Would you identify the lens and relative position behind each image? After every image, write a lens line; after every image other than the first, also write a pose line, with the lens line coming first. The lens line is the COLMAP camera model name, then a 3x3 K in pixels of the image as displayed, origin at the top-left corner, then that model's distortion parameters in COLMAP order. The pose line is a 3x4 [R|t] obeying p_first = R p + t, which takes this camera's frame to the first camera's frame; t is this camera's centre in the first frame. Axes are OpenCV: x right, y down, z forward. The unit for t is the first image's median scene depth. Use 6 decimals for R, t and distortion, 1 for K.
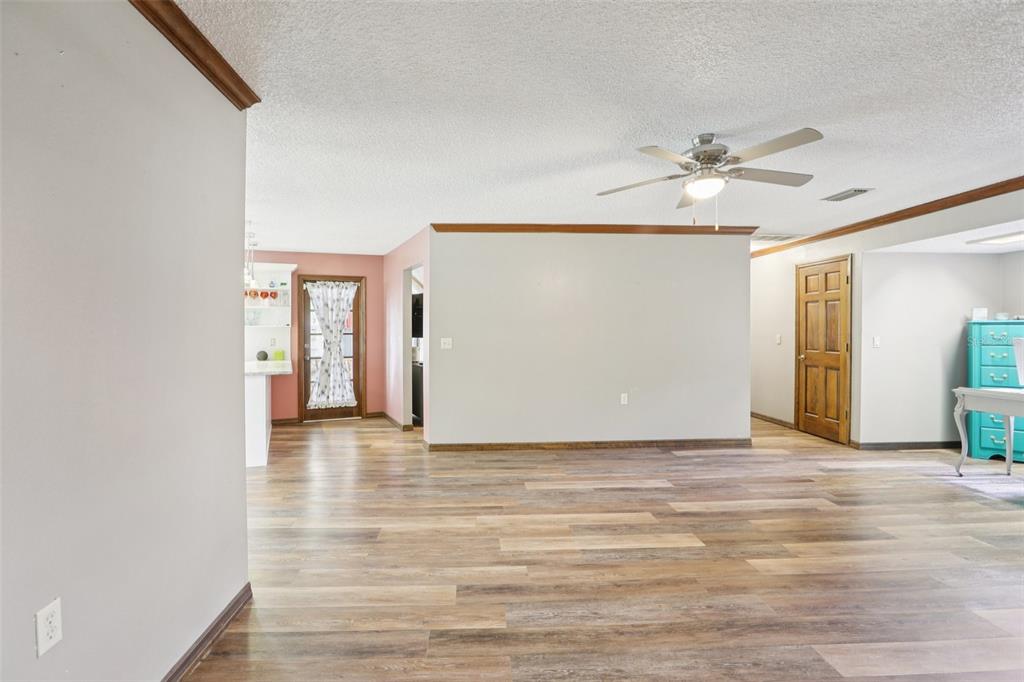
lens RADIAL K [[475.6, 0, 505.9], [0, 475.6, 329.7], [0, 0, 1]] dist [-0.011125, 0.000539]
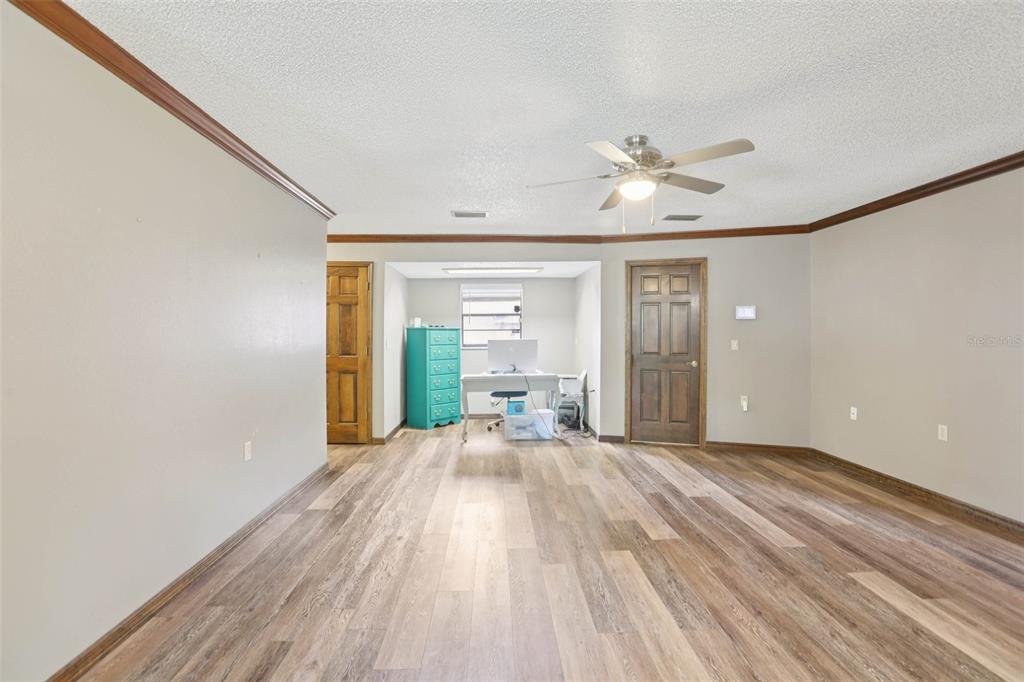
lens RADIAL K [[468.1, 0, 510.5], [0, 468.1, 337.0], [0, 0, 1]] dist [-0.011409, 0.000952]
pose [[0.027348, -0.005290, 0.999612, -0.568033], [-0.000926, 0.999985, 0.005317, 0.003883], [-0.999626, -0.001071, 0.027342, 1.237850]]
